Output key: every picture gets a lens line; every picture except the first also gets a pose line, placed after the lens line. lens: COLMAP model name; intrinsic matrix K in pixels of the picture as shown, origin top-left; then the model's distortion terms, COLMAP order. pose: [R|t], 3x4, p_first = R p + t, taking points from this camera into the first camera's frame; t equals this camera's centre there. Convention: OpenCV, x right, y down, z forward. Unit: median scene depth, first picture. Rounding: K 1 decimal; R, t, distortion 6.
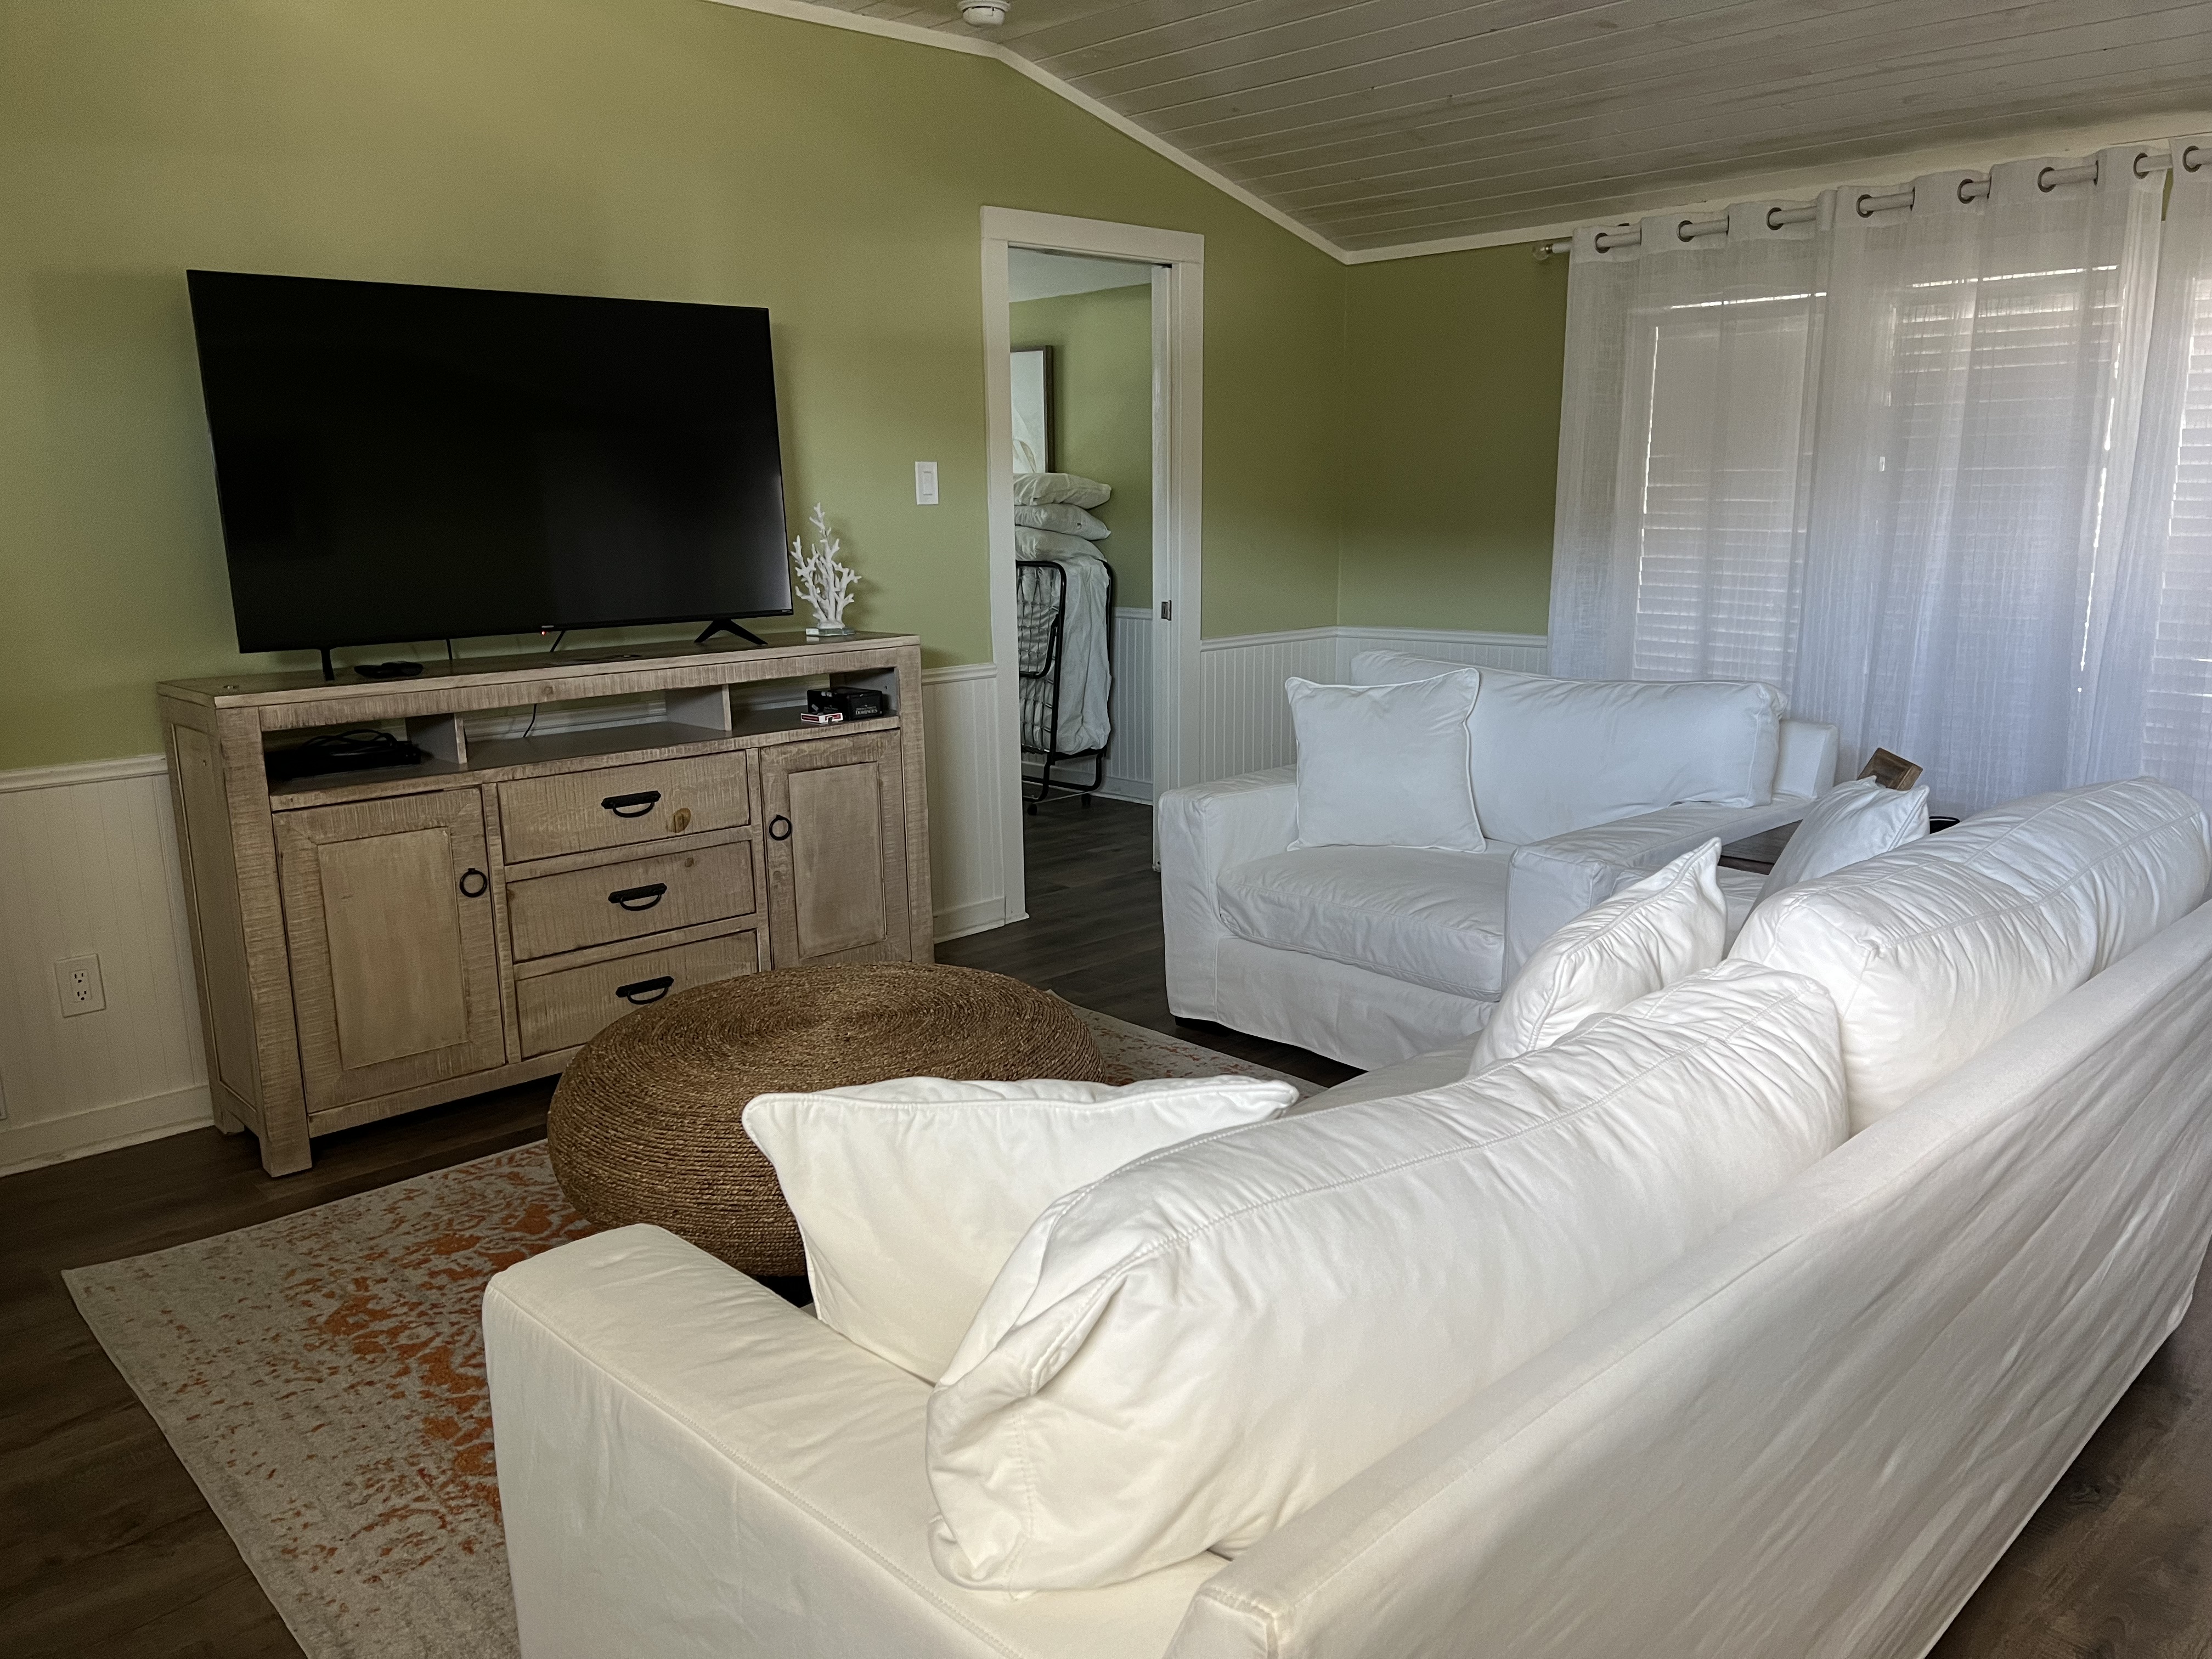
lens RADIAL K [[1641.1, 0, 1107.6], [0, 1641.1, 842.9], [0, 0, 1]] dist [0.058512, -0.070039]
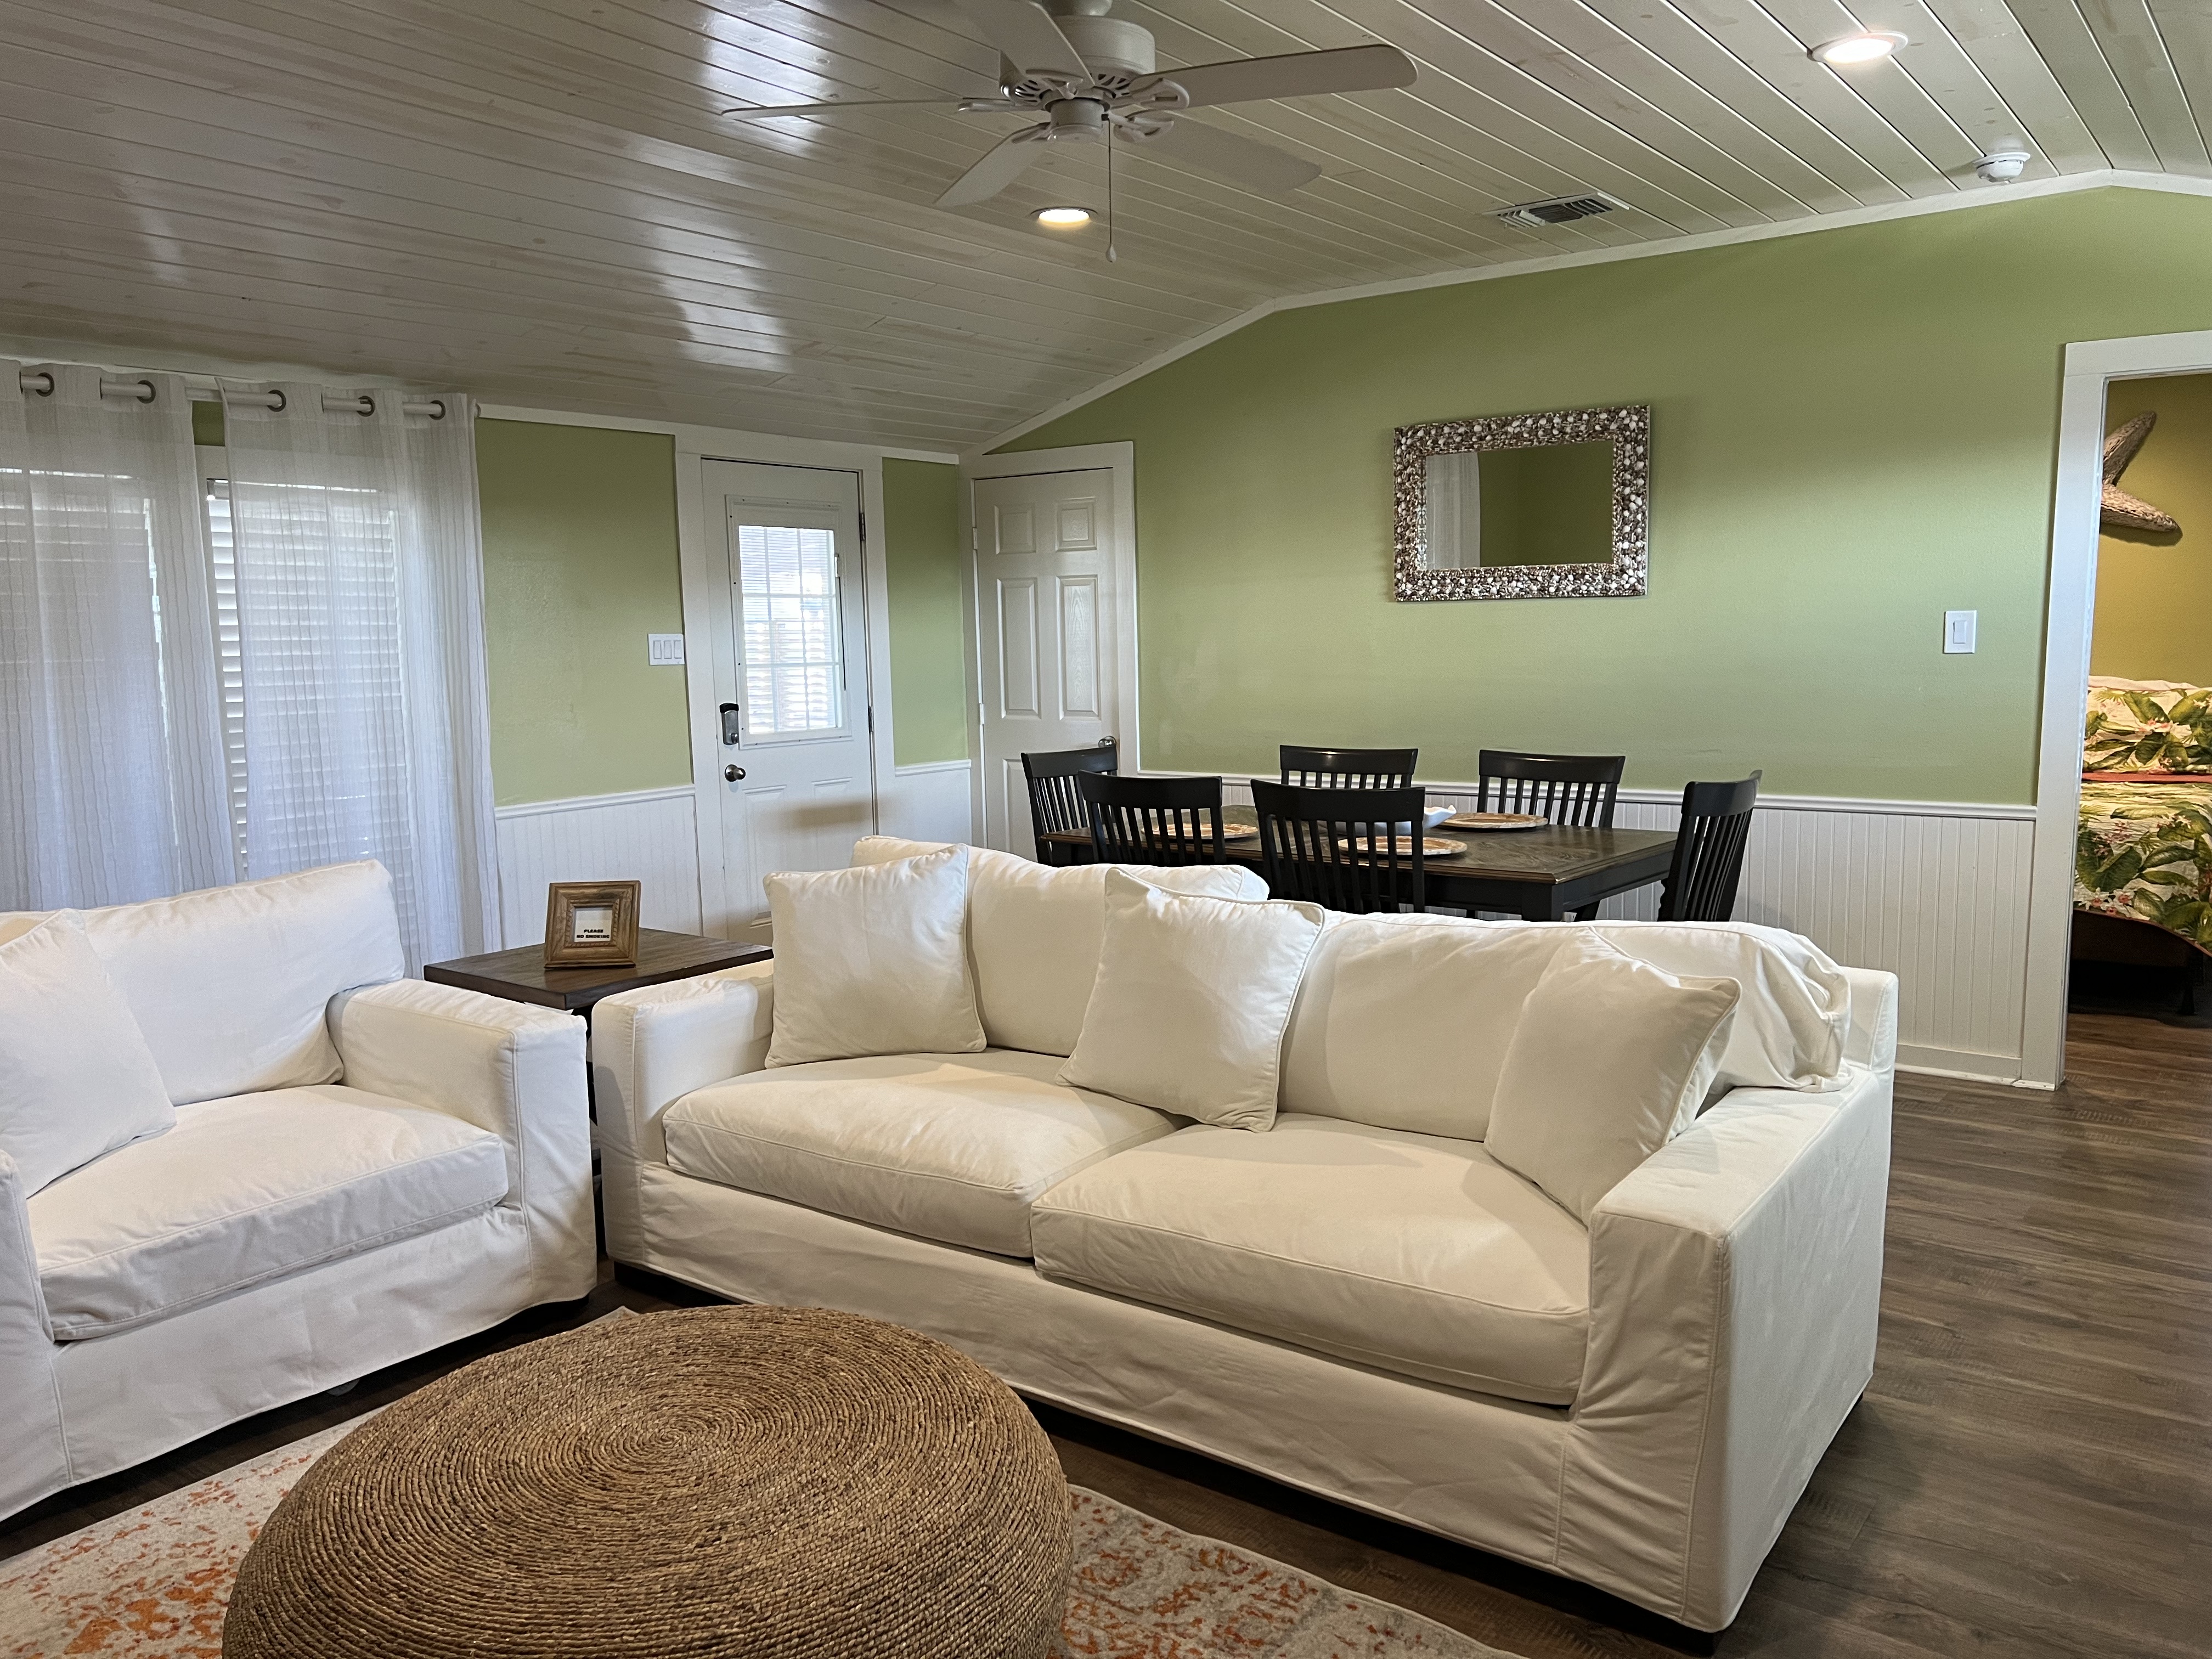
lens RADIAL K [[1661.8, 0, 1106.0], [0, 1661.8, 829.5], [0, 0, 1]] dist [0.110684, -0.145874]
pose [[-0.178007, -0.103113, 0.978612, -0.638652], [0.231849, 0.962102, 0.143547, -0.143148], [-0.956326, 0.252442, -0.147355, 0.641828]]
